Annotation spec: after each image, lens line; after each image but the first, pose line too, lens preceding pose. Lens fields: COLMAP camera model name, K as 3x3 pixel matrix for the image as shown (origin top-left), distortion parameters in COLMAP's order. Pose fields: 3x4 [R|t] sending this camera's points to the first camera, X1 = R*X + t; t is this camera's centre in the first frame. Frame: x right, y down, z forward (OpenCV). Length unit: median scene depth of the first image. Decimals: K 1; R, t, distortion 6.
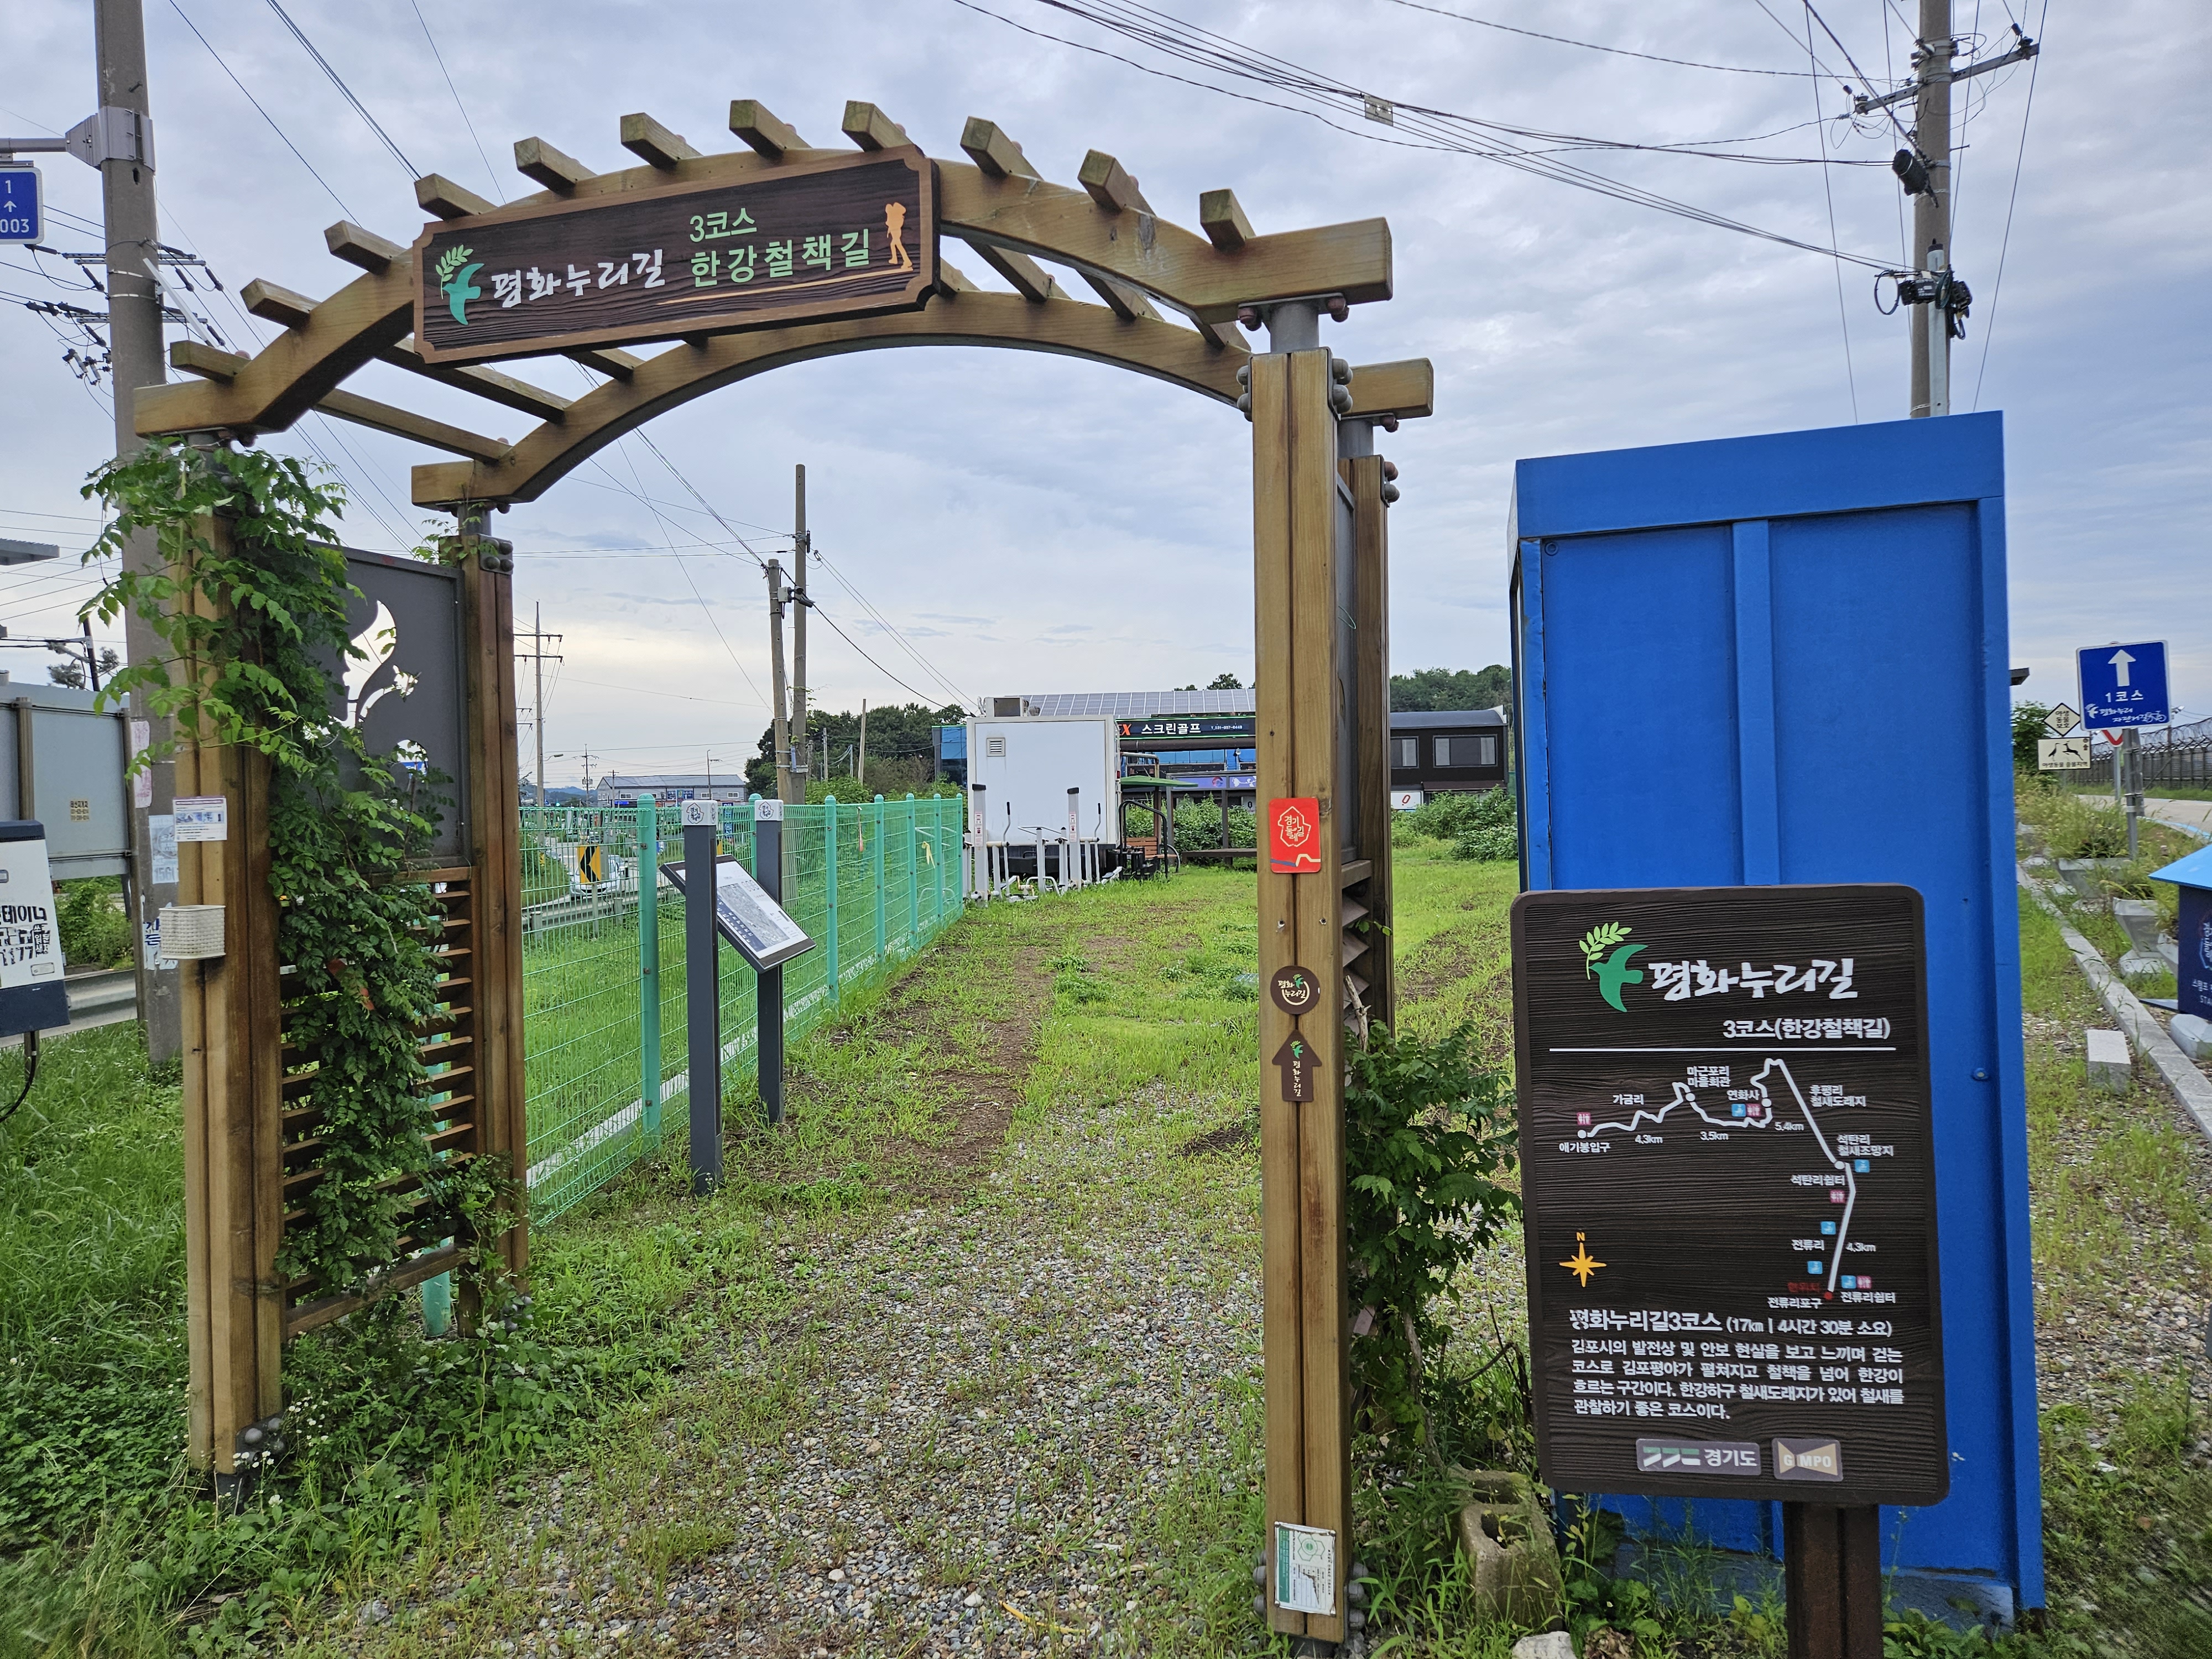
lens RADIAL K [[1425.0, 0, 1106.0], [0, 1425.0, 829.5], [0, 0, 1]] dist [0.042064, -0.059212]
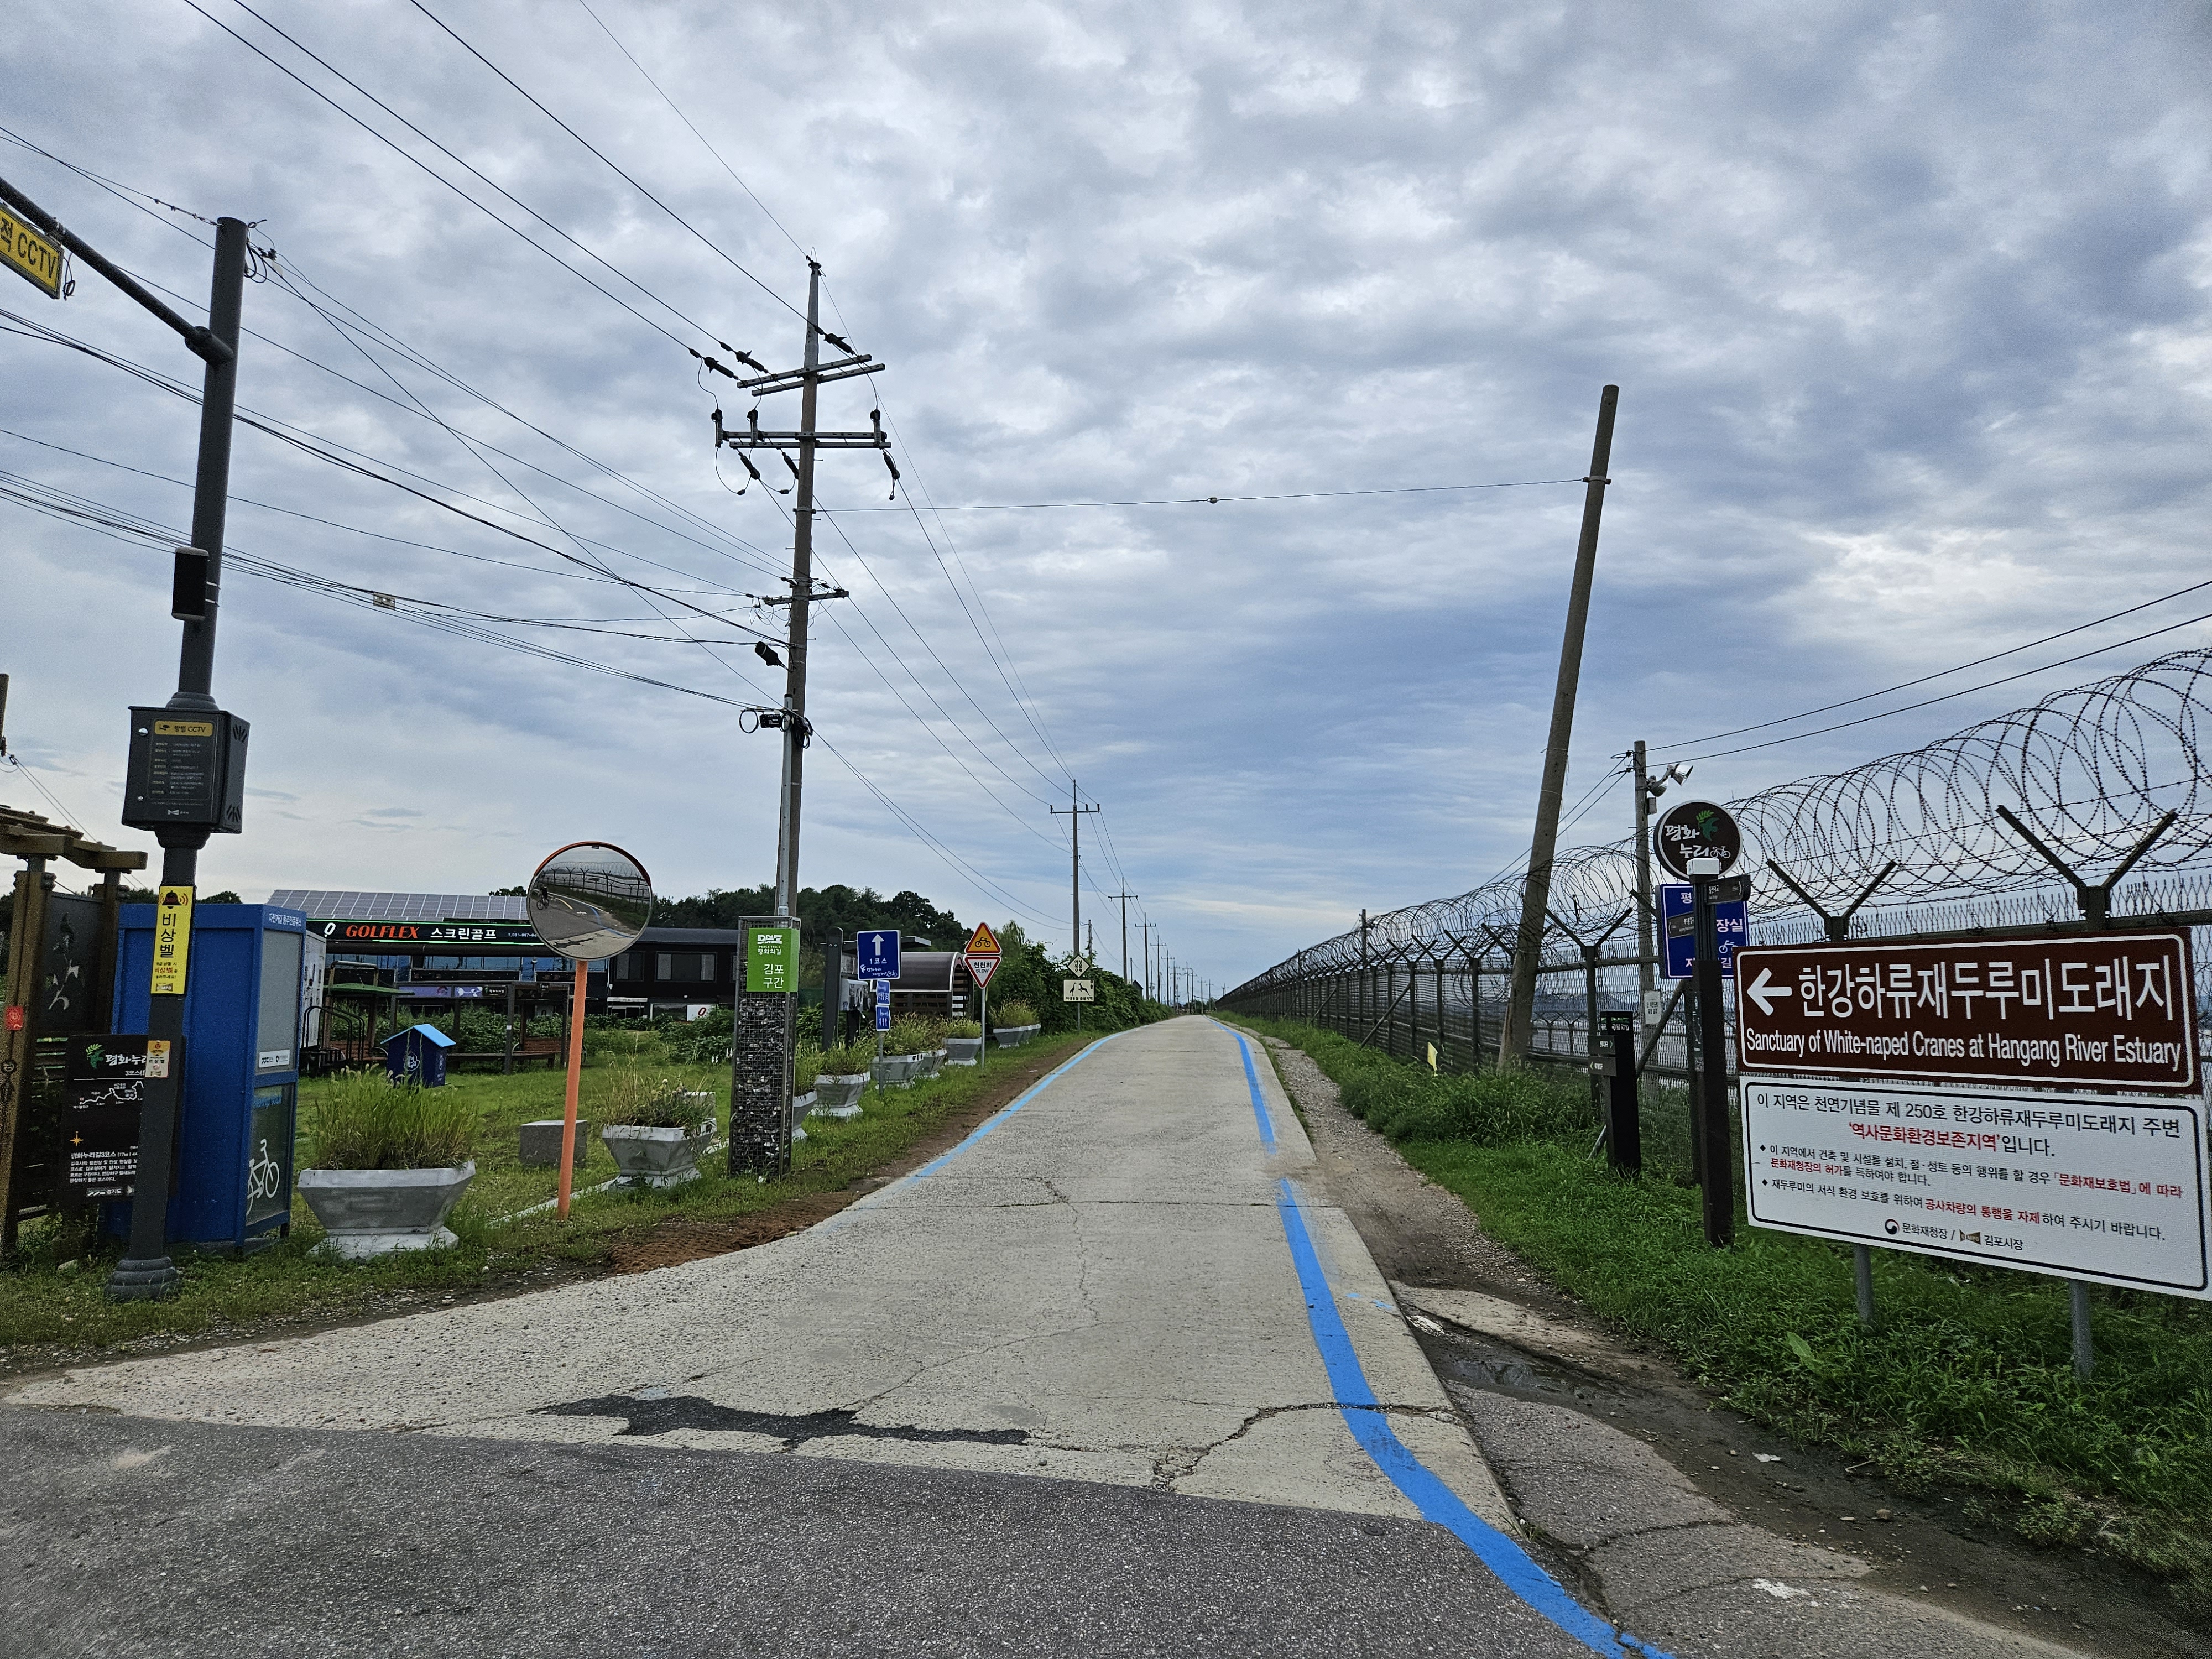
lens RADIAL K [[1479.3, 0, 1102.3], [0, 1479.3, 851.8], [0, 0, 1]] dist [0.008473, -0.000099]
pose [[0.911837, 0.071551, 0.404270, 0.221867], [-0.018277, 0.990794, -0.134136, 0.008092], [-0.410146, 0.114921, 0.904751, -0.693719]]
